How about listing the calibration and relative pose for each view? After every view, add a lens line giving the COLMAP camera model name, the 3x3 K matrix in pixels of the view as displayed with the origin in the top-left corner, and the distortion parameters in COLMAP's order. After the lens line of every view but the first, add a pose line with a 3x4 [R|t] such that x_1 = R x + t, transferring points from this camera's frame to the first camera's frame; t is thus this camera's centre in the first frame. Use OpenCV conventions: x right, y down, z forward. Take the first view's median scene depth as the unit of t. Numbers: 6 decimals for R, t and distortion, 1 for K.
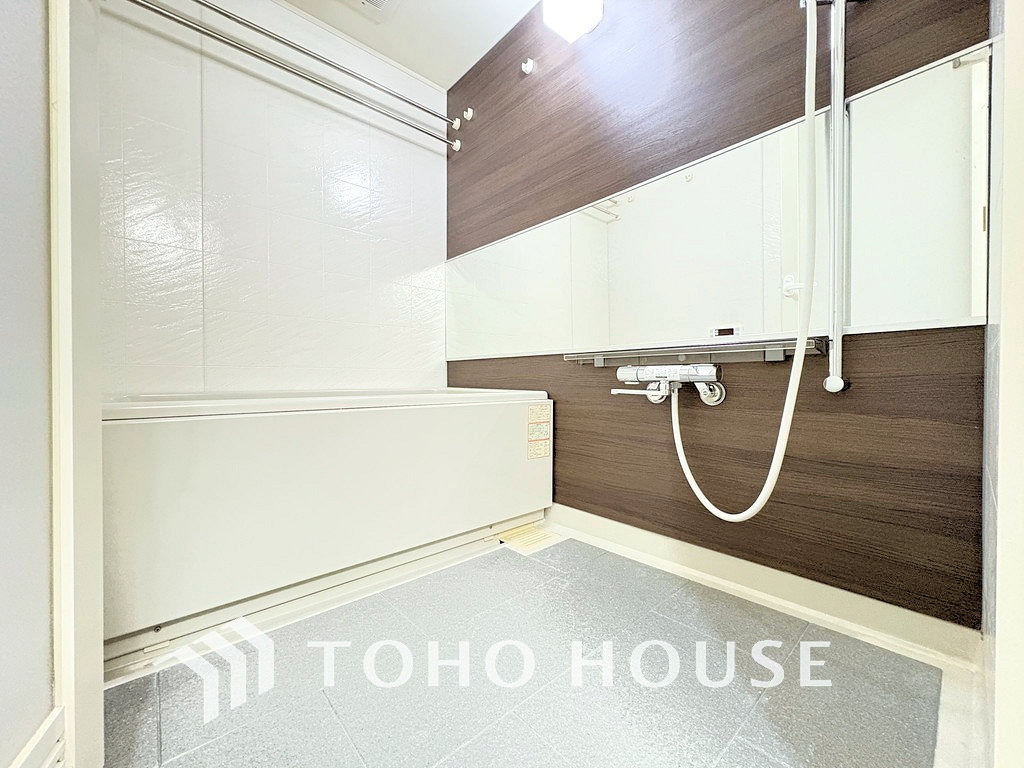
lens RADIAL K [[409.4, 0, 510.2], [0, 409.4, 382.2], [0, 0, 1]] dist [-0.000370, -0.000004]
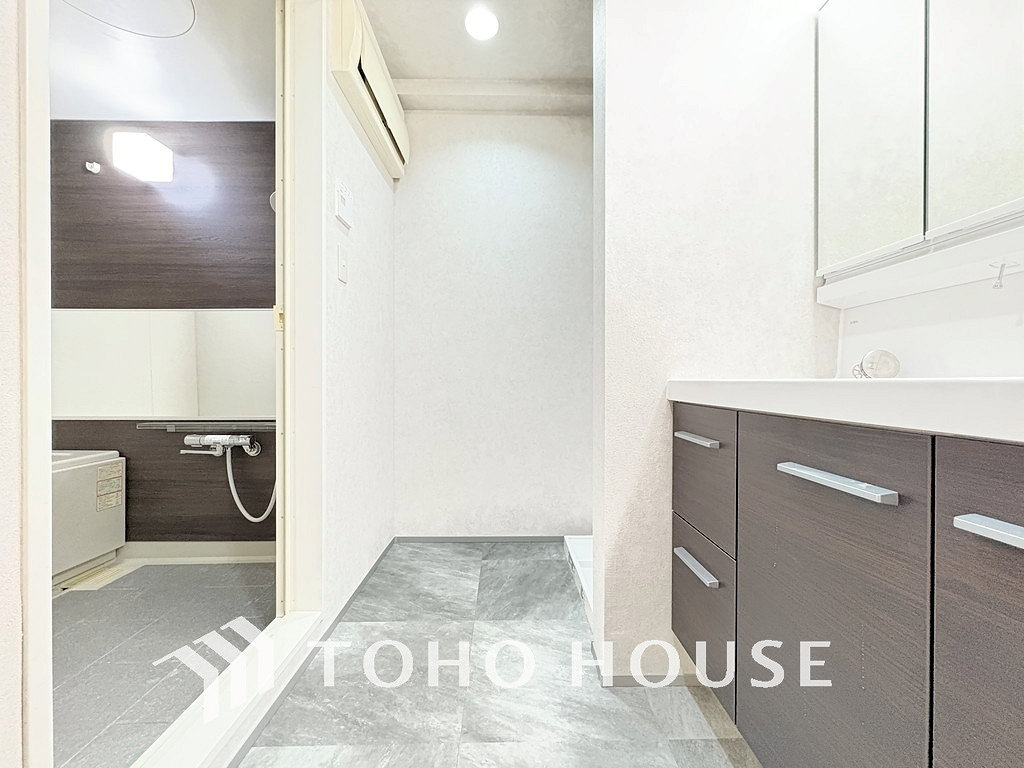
lens RADIAL K [[409.4, 0, 513.7], [0, 409.4, 382.3], [0, 0, 1]] dist [-0.000370, -0.000004]
pose [[0.654501, -0.004430, 0.756048, -0.066198], [0.003259, 0.999990, 0.003038, -0.203144], [-0.756054, 0.000476, 0.654509, -0.753520]]
